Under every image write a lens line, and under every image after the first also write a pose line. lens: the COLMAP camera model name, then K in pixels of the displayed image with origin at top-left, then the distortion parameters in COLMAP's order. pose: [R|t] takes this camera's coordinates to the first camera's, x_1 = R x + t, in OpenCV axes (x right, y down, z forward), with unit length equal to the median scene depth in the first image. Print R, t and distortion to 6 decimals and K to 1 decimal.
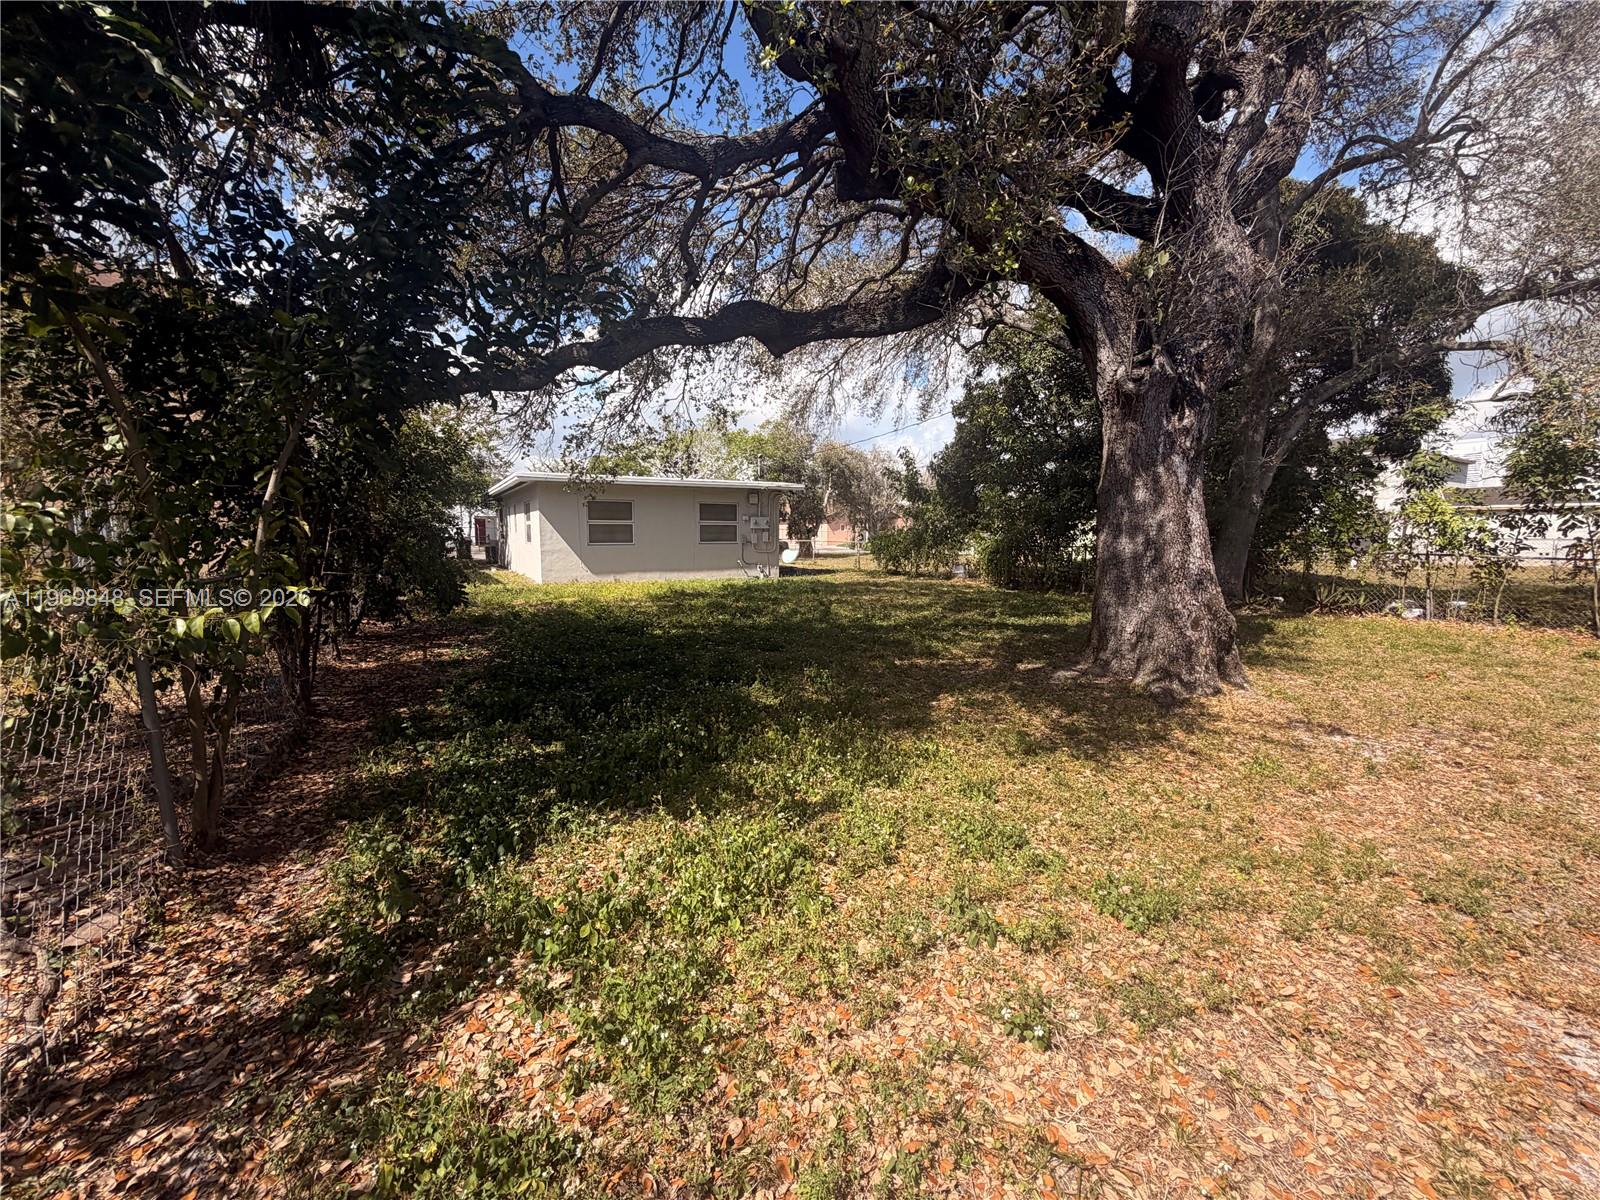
lens RADIAL K [[644.2, 0, 800.0], [0, 644.2, 600.0], [0, 0, 1]] dist [0.001630, -0.000037]
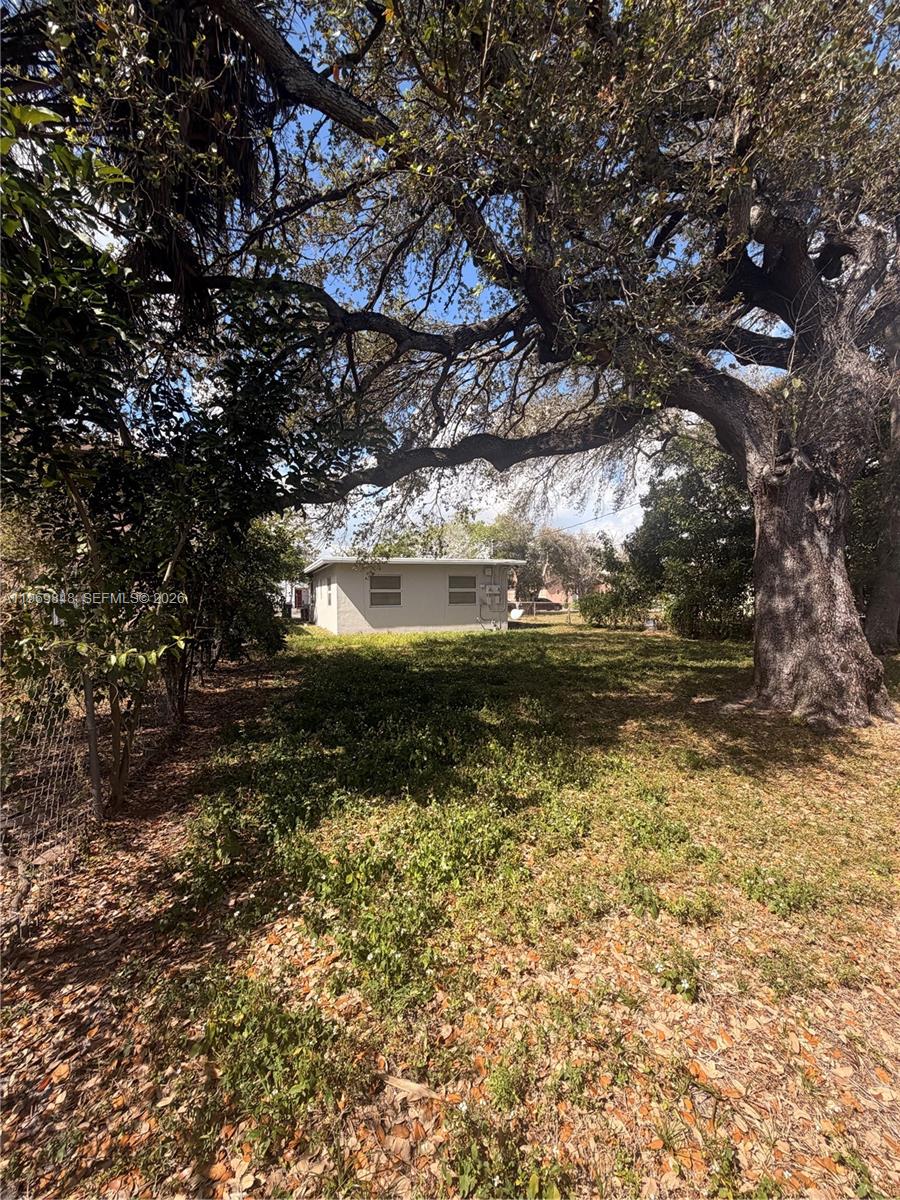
lens RADIAL K [[482.7, 0, 452.8], [0, 482.7, 602.9], [0, 0, 1]] dist [0.001073, 0.000665]
pose [[0.988798, -0.011311, -0.148832, 0.022960], [-0.002270, 0.995870, -0.090765, 0.001762], [0.149244, 0.090086, 0.984688, -0.027172]]
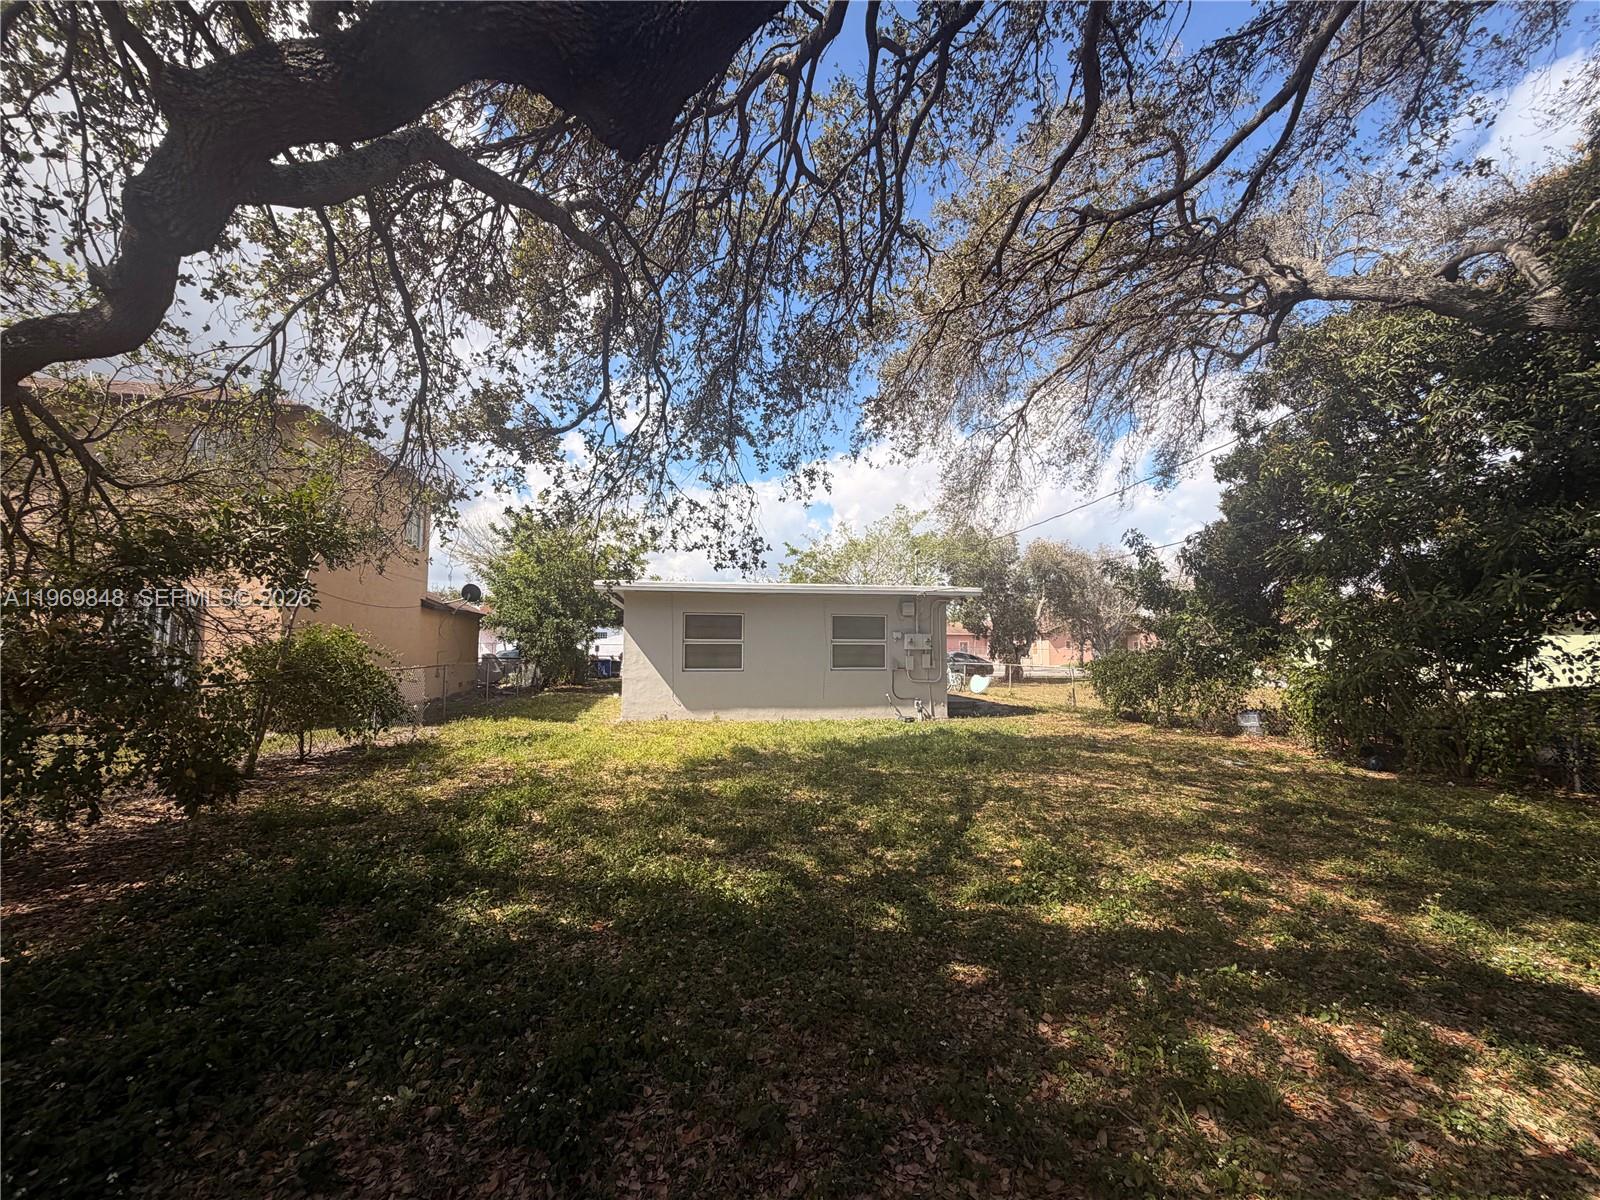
lens RADIAL K [[643.7, 0, 795.5], [0, 643.7, 593.7], [0, 0, 1]] dist [0.001073, 0.000665]
pose [[0.941319, -0.026102, -0.336507, 0.298829], [-0.037609, 0.982685, -0.181429, -0.205384], [0.335416, 0.183438, 0.924038, 1.547538]]
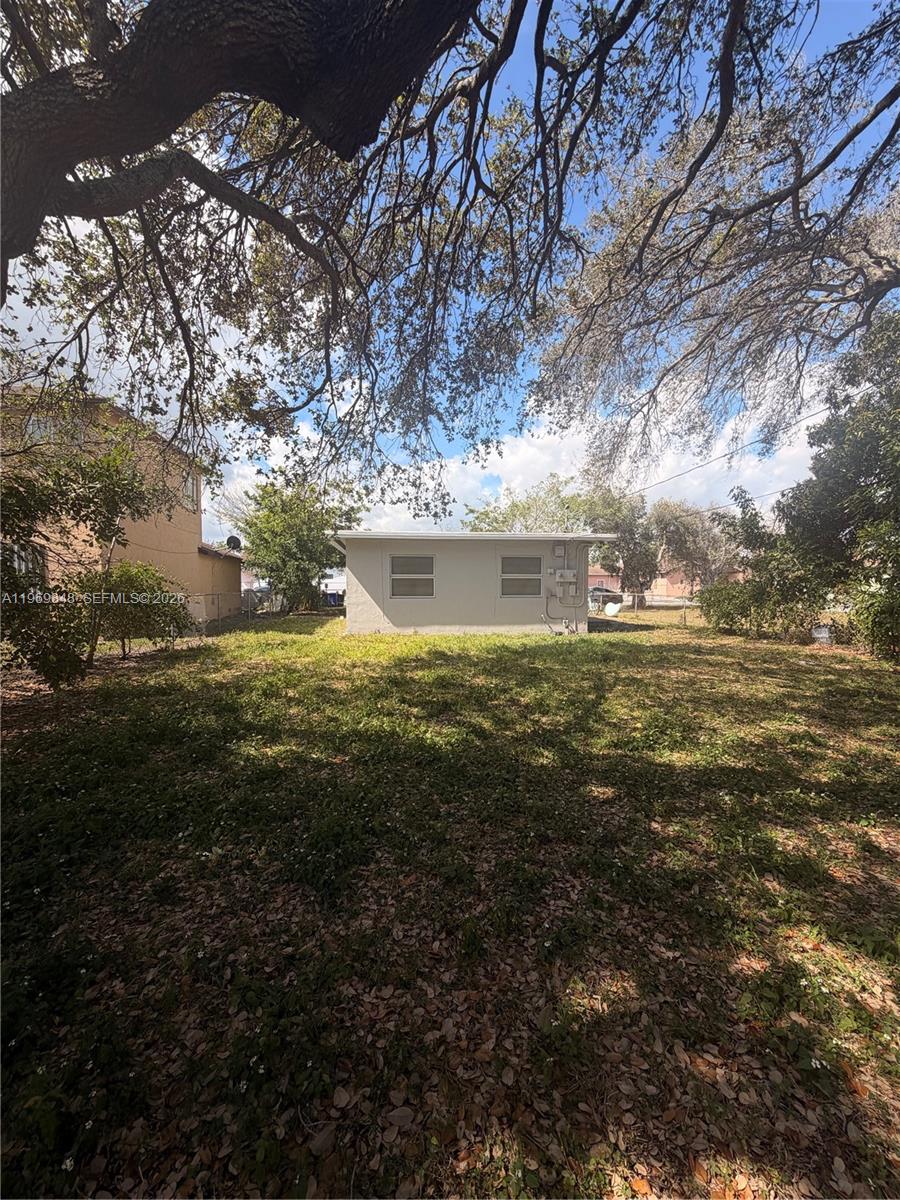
lens RADIAL K [[483.2, 0, 450.0], [0, 483.2, 600.0], [0, 0, 1]] dist [0.001630, -0.000037]
pose [[0.924469, 0.009794, -0.381131, 0.292579], [-0.038804, 0.996896, -0.068506, -0.156770], [0.379277, 0.078121, 0.921980, 1.543354]]
